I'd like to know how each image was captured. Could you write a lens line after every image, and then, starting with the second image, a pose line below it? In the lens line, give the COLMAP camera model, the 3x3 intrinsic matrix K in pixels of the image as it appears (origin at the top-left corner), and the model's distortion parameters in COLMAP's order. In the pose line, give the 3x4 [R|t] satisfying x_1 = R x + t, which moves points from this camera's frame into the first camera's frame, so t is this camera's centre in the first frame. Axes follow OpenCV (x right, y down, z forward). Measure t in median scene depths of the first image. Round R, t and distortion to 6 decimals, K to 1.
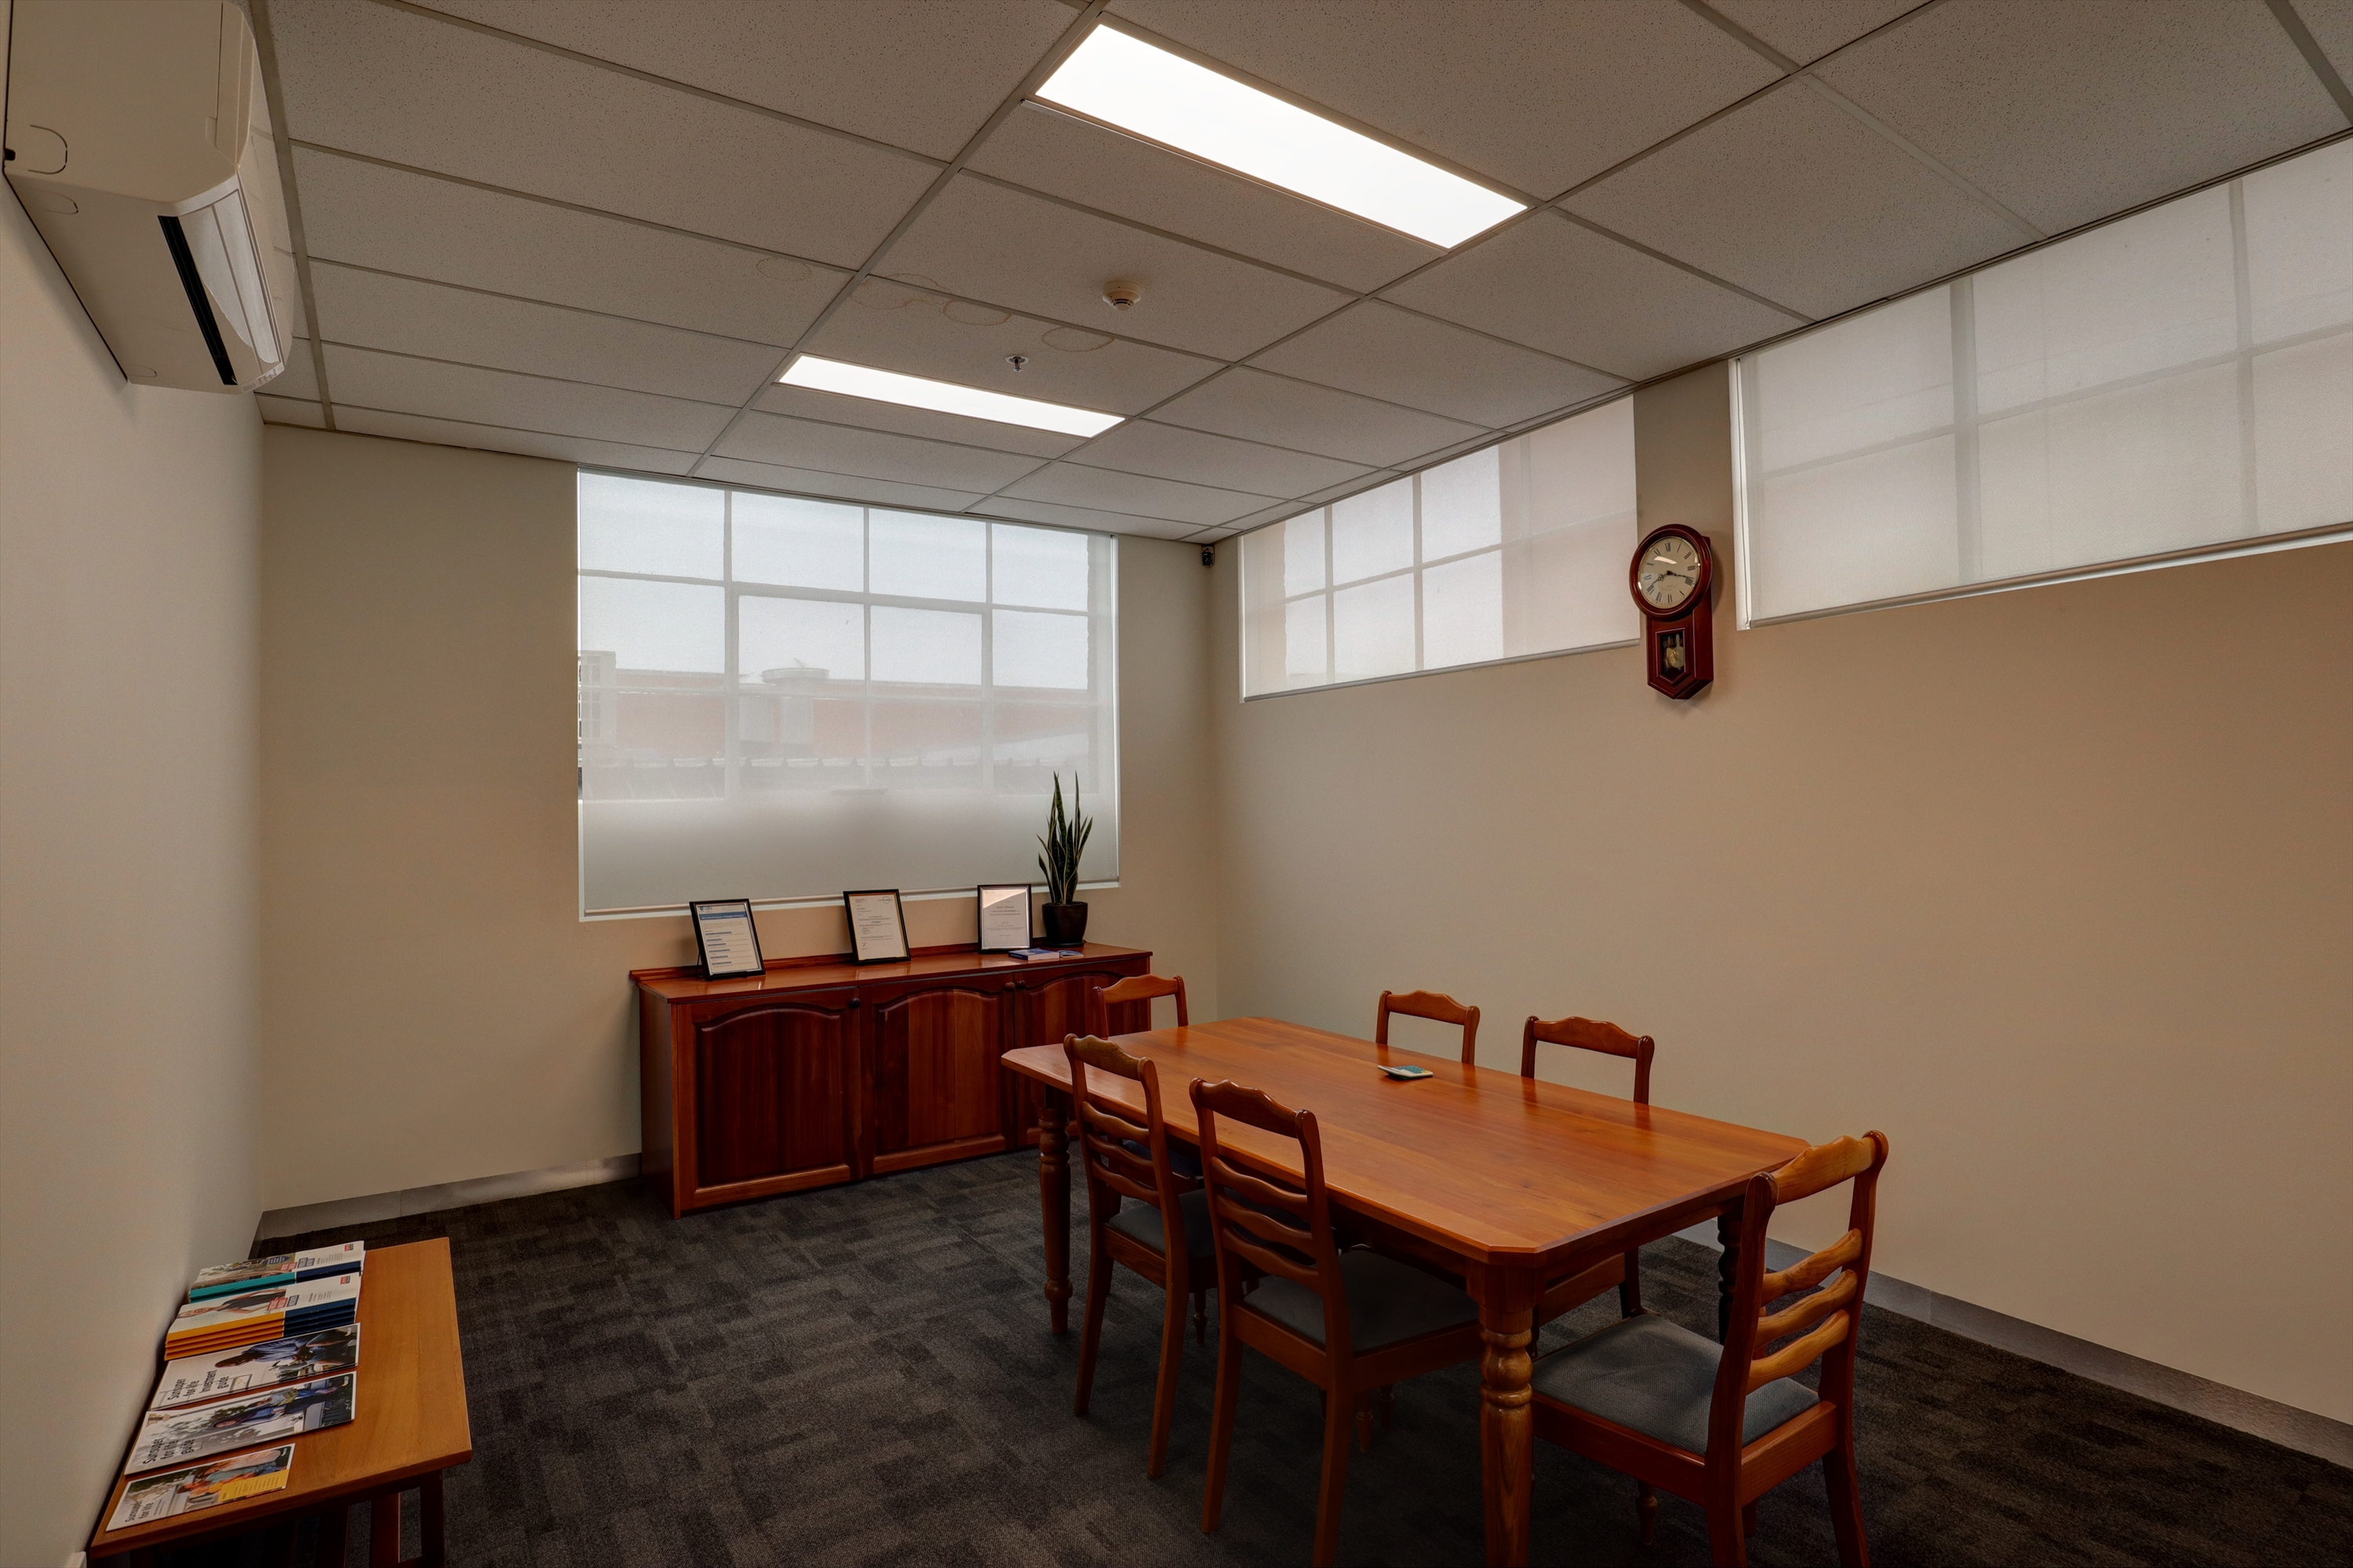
lens RADIAL K [[1167.3, 0, 1176.5], [0, 1167.3, 784.0], [0, 0, 1]] dist [-0.030587, 0.000343]
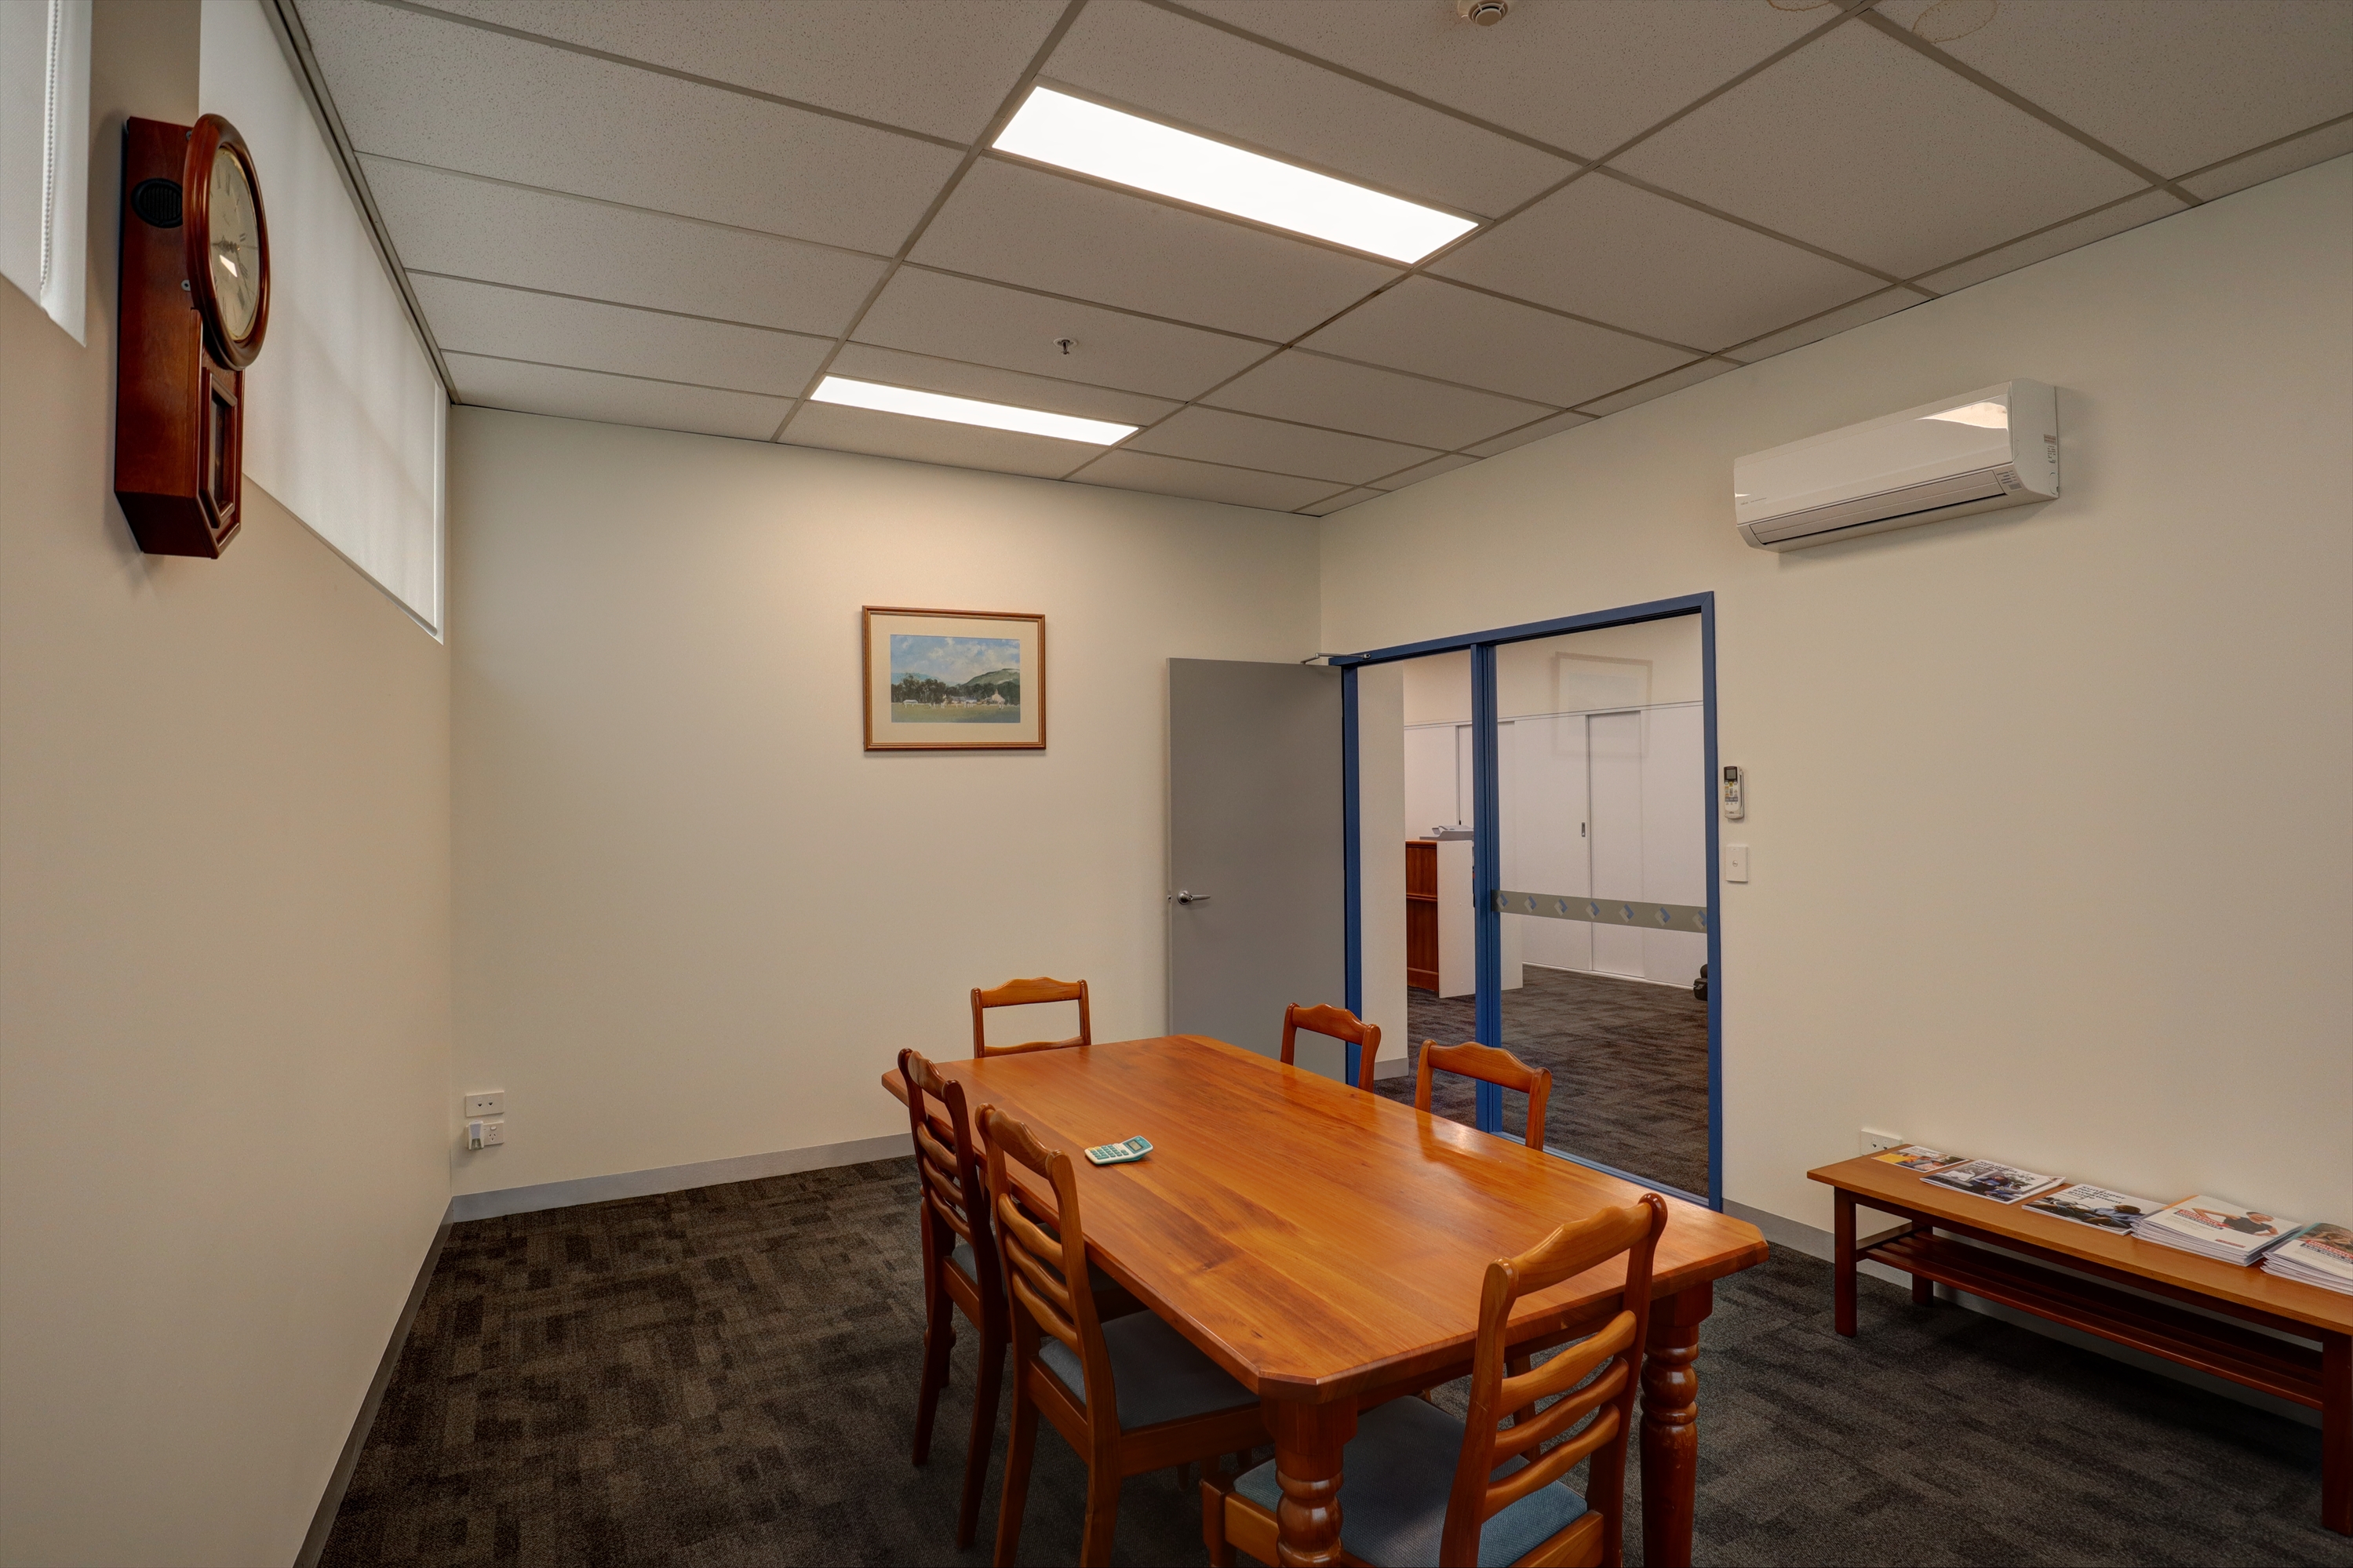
lens RADIAL K [[1167.3, 0, 1176.5], [0, 1167.3, 784.0], [0, 0, 1]] dist [-0.030587, 0.000343]
pose [[-0.995823, 0.027176, 0.087167, 0.108573], [0.024812, 0.999297, -0.028089, 0.036431], [-0.087869, -0.025809, -0.995798, 2.248334]]
